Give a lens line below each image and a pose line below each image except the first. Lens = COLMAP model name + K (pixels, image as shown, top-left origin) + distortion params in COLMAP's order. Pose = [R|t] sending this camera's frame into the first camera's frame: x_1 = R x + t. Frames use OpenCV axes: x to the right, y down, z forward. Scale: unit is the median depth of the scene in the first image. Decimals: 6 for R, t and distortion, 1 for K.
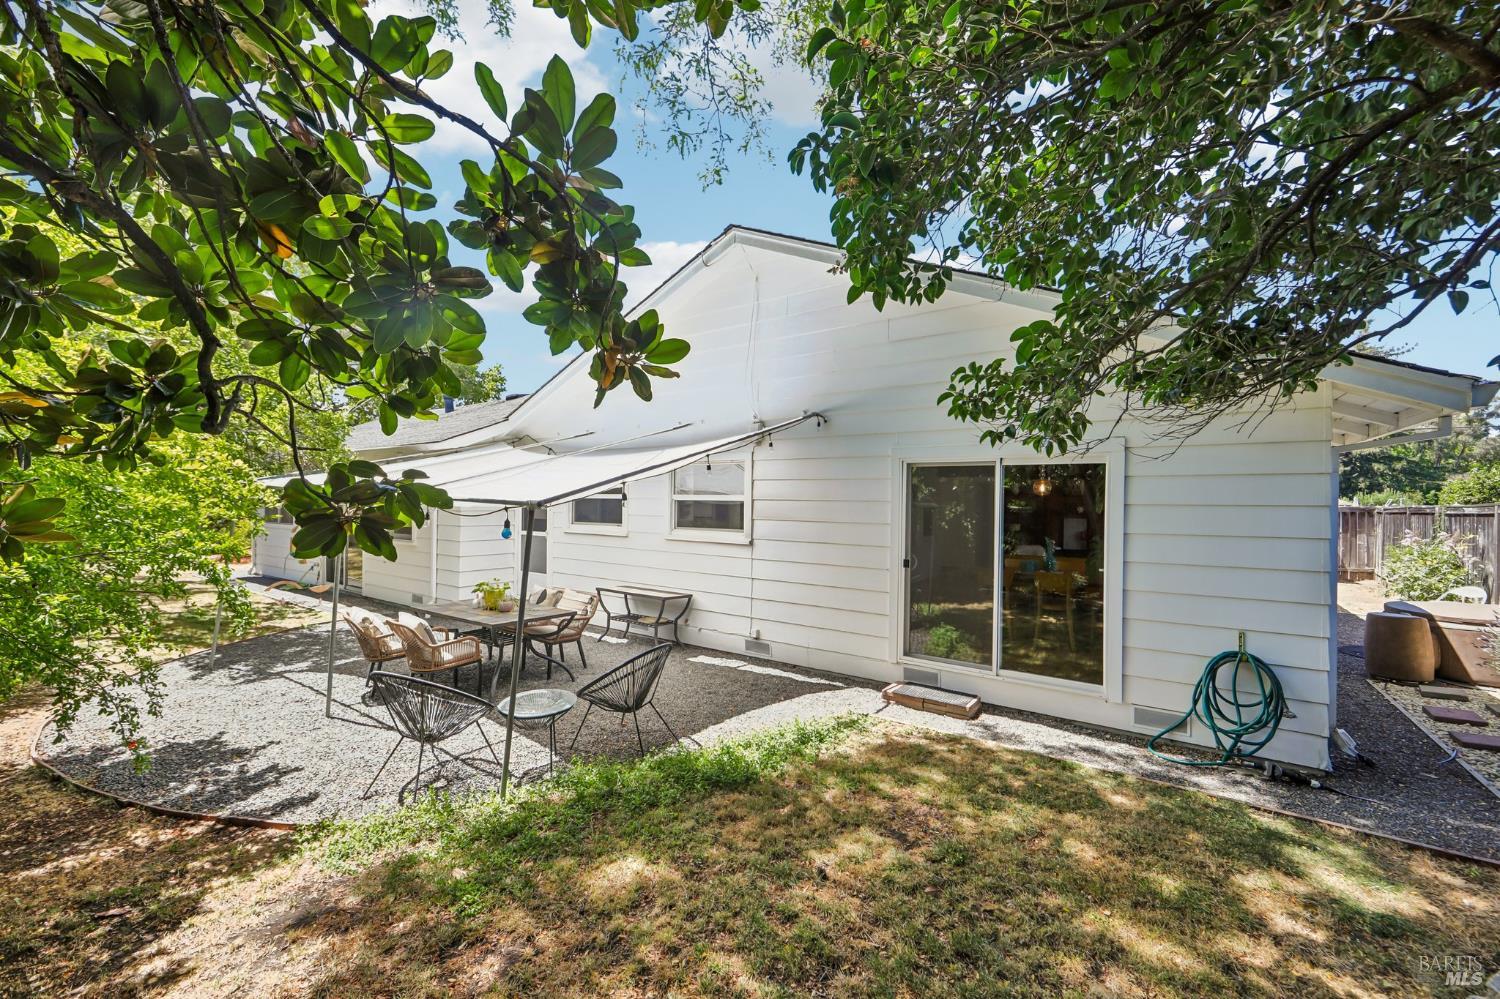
lens RADIAL K [[601.5, 0, 759.5], [0, 601.5, 500.9], [0, 0, 1]] dist [-0.001555, 0.002165]
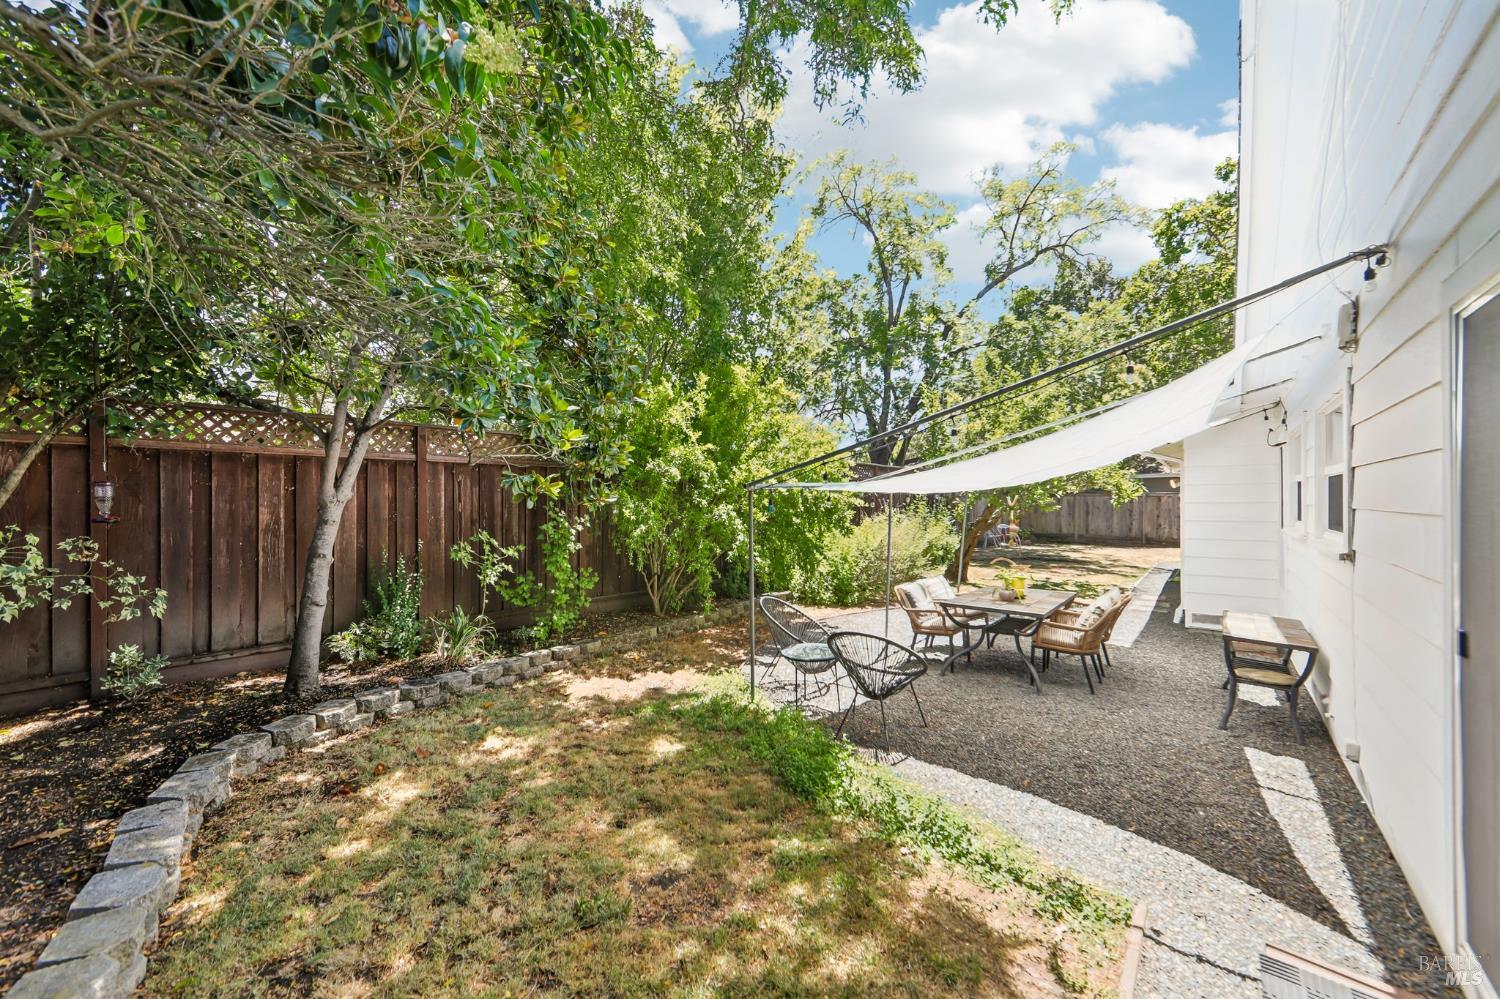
lens RADIAL K [[601.5, 0, 749.4], [0, 601.5, 502.9], [0, 0, 1]] dist [-0.001555, 0.002165]
pose [[-0.072257, -0.008785, -0.997347, 0.890511], [0.011886, 0.999883, -0.009669, 0.046028], [0.997315, -0.012553, -0.072144, 1.001105]]
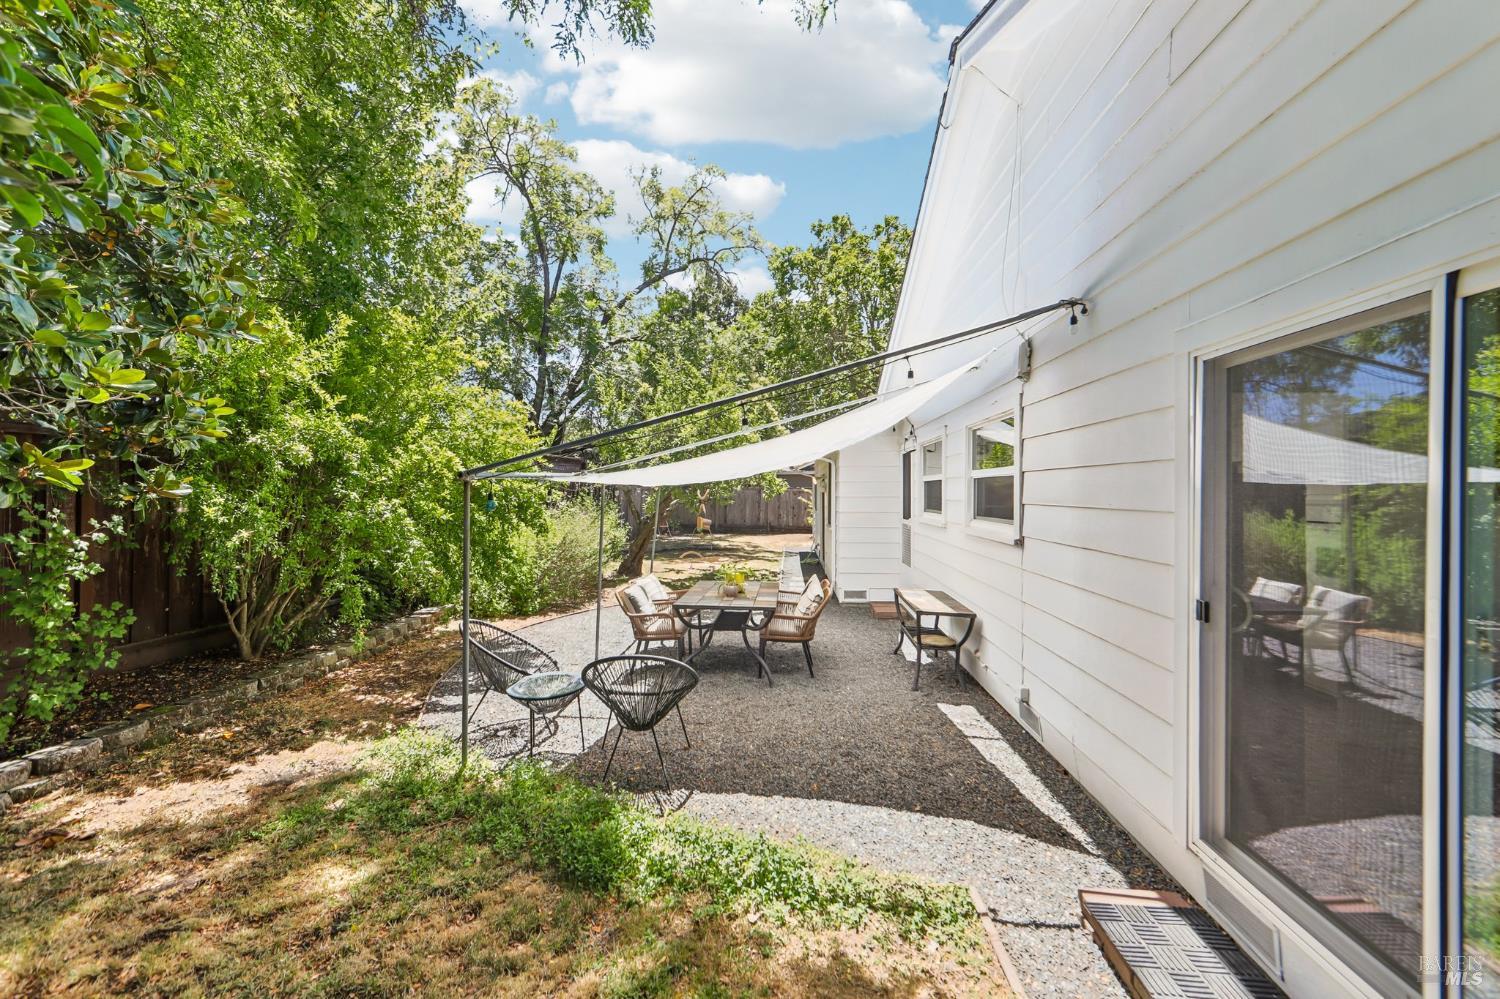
lens RADIAL K [[601.5, 0, 750.7], [0, 601.5, 493.5], [0, 0, 1]] dist [-0.001555, 0.002165]
pose [[0.519407, -0.008700, -0.854483, 0.656965], [0.010563, 0.999937, -0.003760, 0.035888], [0.854462, -0.007073, 0.519467, 0.809294]]
